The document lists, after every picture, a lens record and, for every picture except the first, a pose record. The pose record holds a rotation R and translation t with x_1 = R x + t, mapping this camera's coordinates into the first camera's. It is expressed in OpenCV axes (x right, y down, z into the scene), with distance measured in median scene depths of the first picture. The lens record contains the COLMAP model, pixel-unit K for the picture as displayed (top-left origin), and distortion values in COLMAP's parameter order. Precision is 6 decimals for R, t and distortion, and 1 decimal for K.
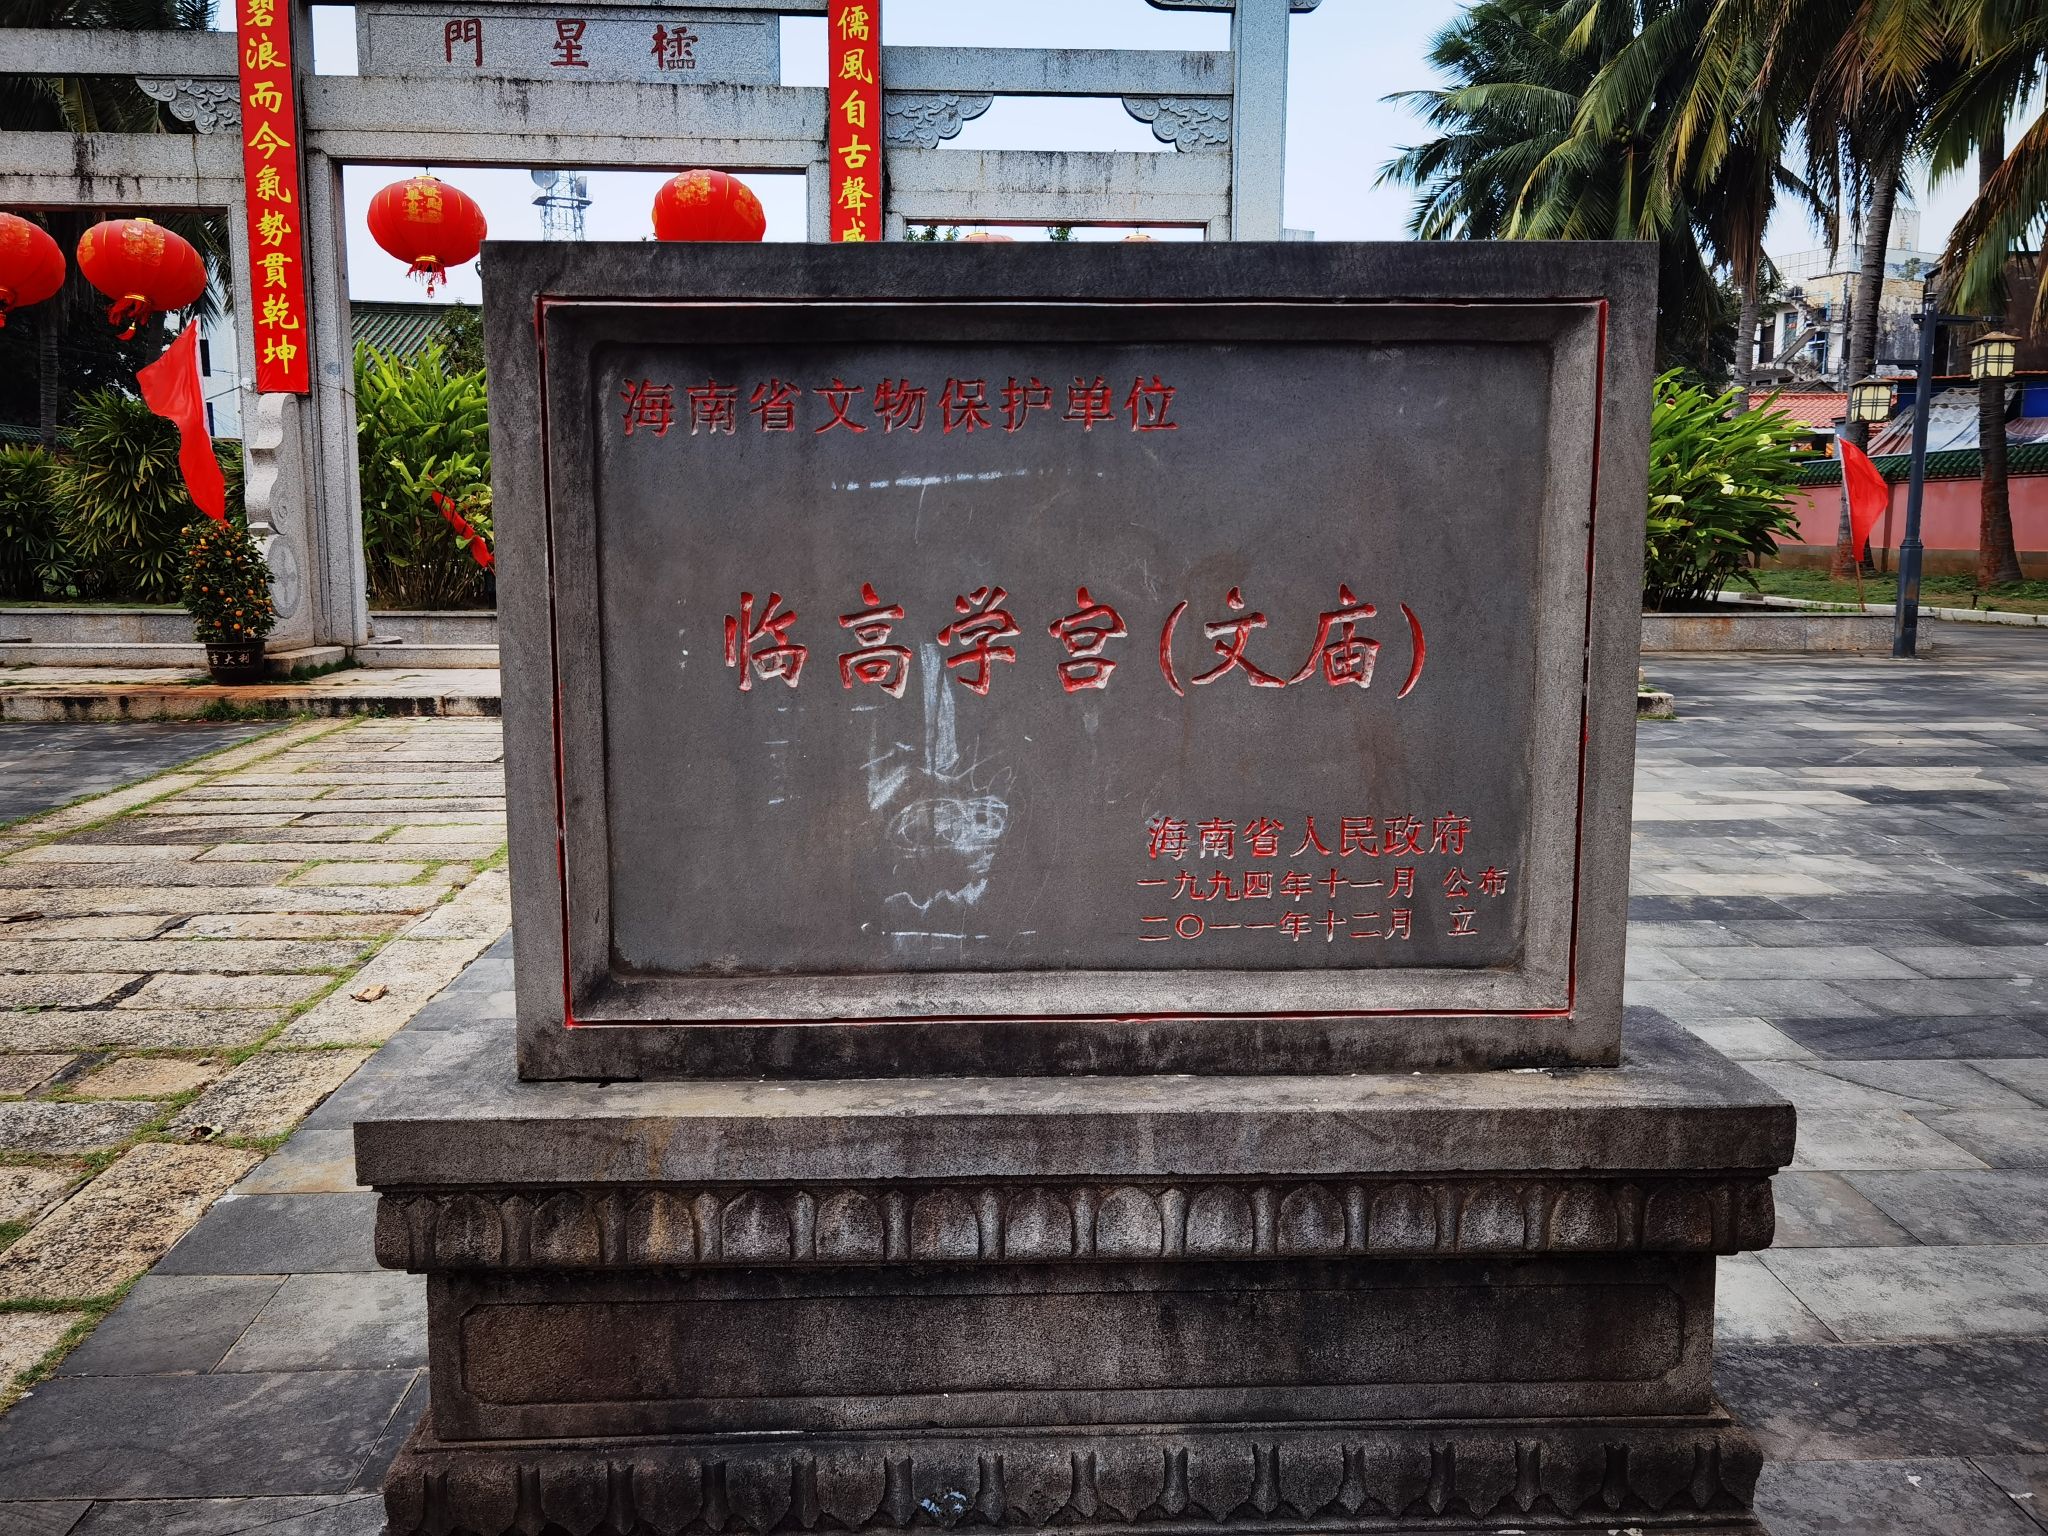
lens RADIAL K [[1621.8, 0, 1014.0], [0, 1621.8, 748.9], [0, 0, 1]] dist [0.047821, -0.041223]
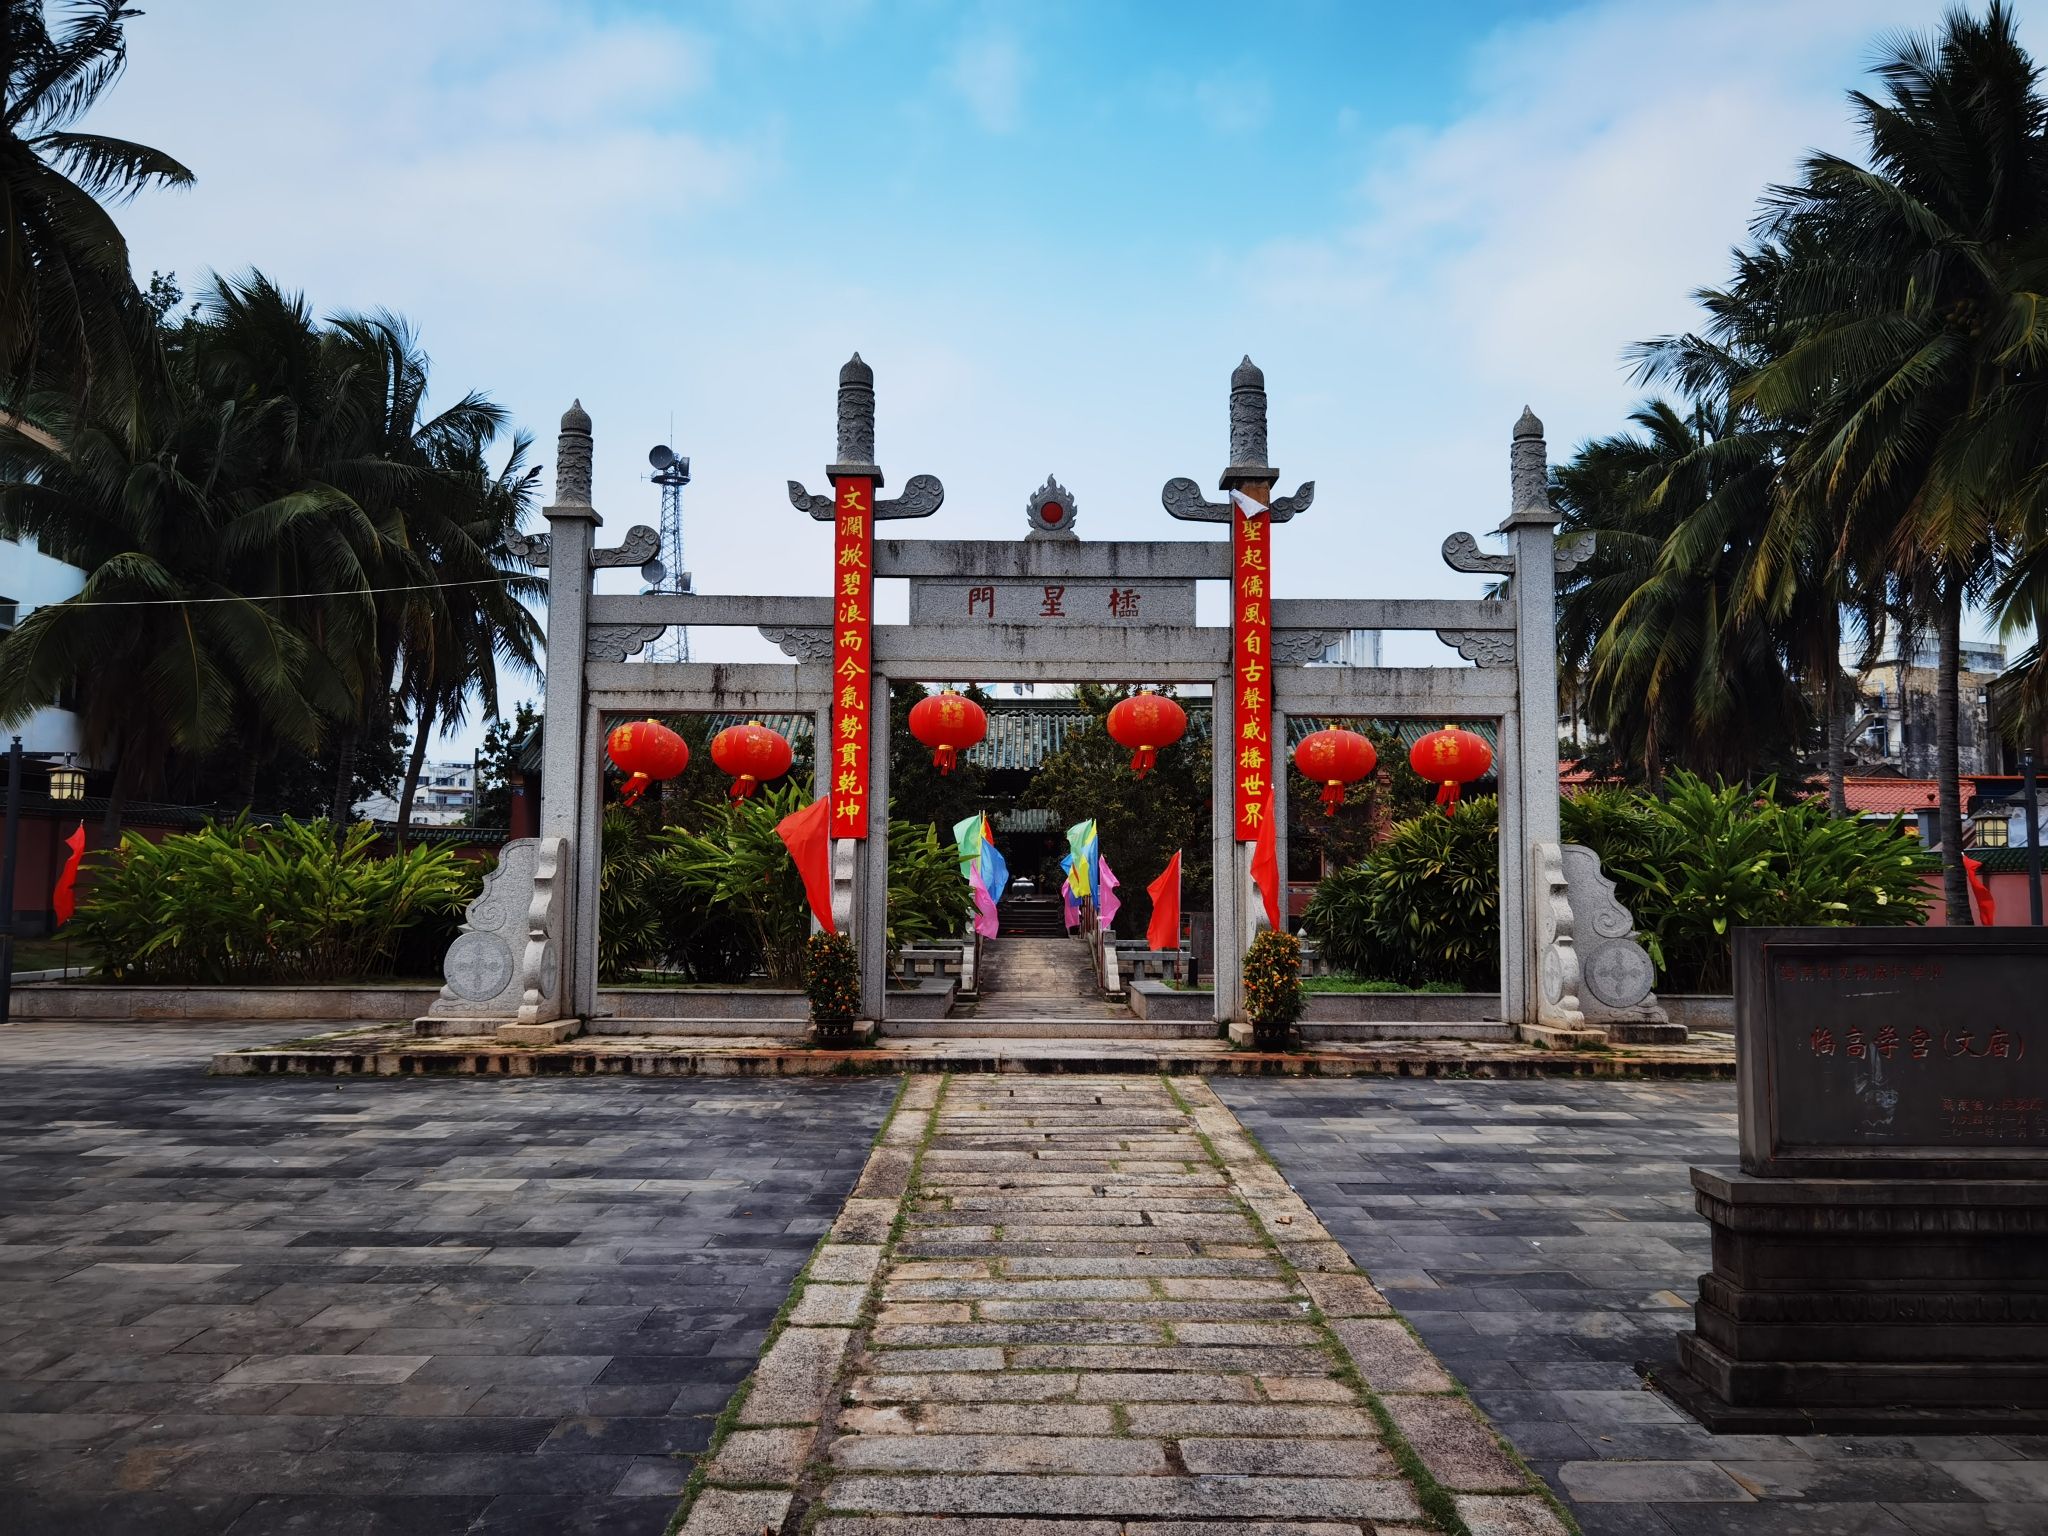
lens RADIAL K [[1621.8, 0, 1018.1], [0, 1621.8, 769.8], [0, 0, 1]] dist [0.047821, -0.041223]
pose [[0.999544, -0.002872, -0.030046, -0.260105], [-0.003439, 0.978139, -0.207924, 0.014273], [0.029986, 0.207932, 0.977683, -0.375107]]
